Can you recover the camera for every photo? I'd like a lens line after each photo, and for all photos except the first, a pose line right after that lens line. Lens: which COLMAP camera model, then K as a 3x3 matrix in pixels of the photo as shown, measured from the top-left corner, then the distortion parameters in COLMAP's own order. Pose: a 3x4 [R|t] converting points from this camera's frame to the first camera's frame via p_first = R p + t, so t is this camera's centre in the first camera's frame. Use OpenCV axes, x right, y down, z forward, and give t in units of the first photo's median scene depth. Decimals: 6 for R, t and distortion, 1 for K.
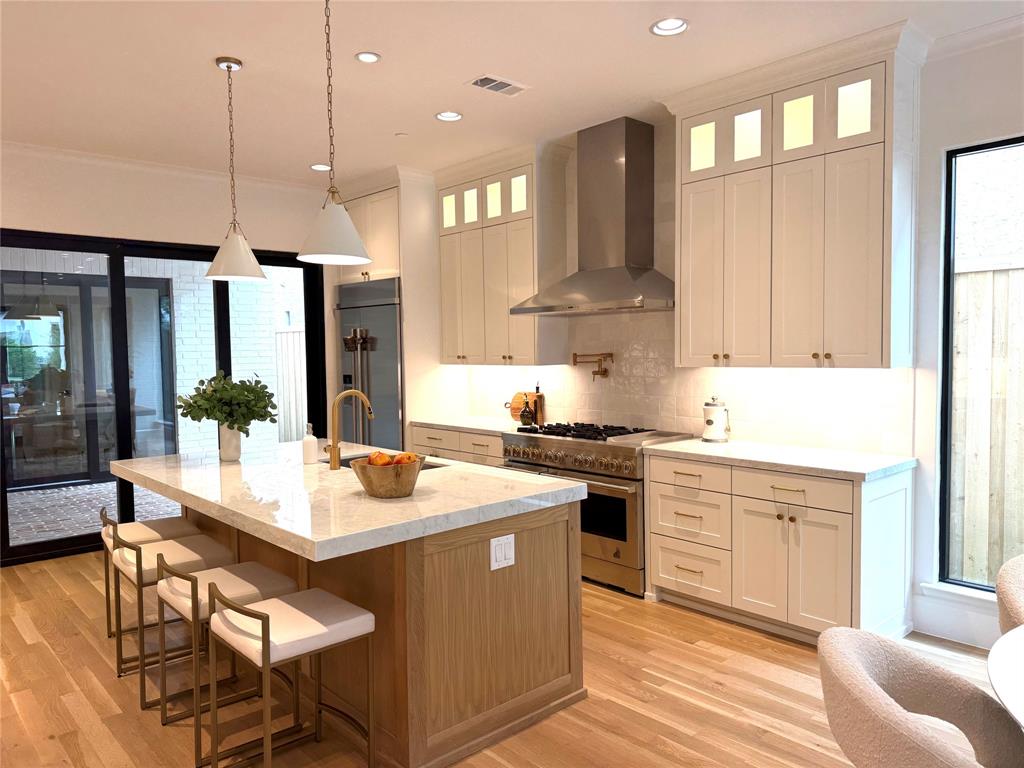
lens RADIAL K [[717.0, 0, 514.3], [0, 717.0, 386.3], [0, 0, 1]] dist [0.113991, -0.179974]
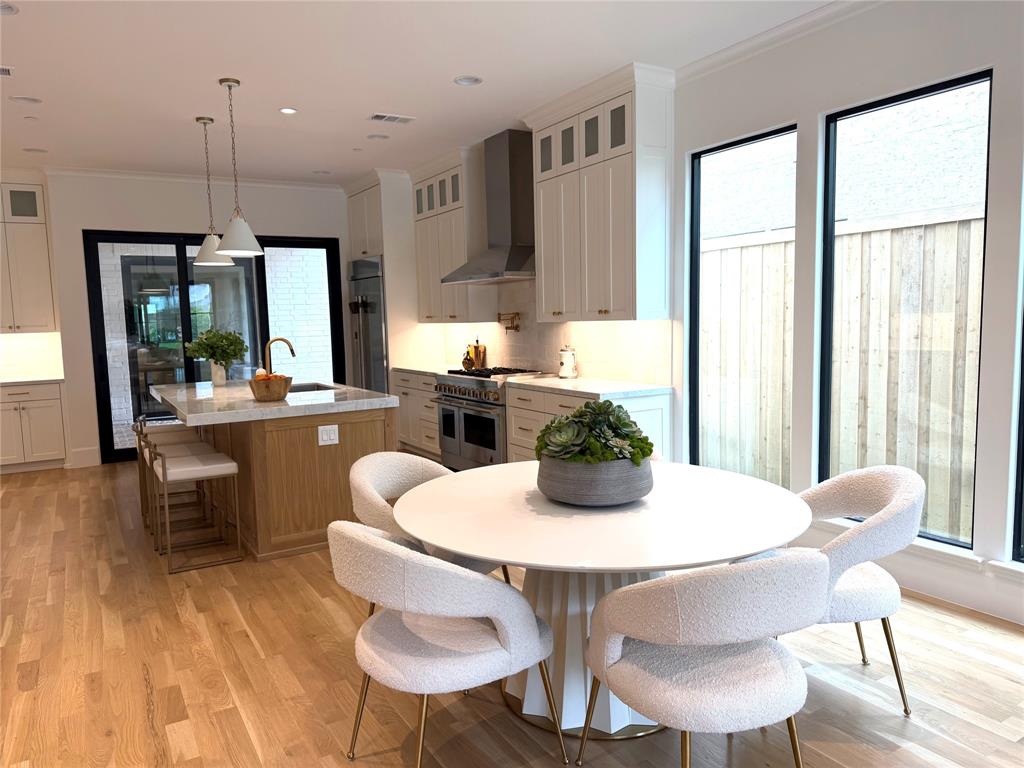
lens RADIAL K [[717.0, 0, 514.3], [0, 717.0, 386.3], [0, 0, 1]] dist [0.113991, -0.179974]
pose [[0.980331, 0.008485, -0.197180, 0.445496], [0.001089, 0.998828, 0.048396, 0.027661], [0.197359, -0.047659, 0.979172, -0.308064]]
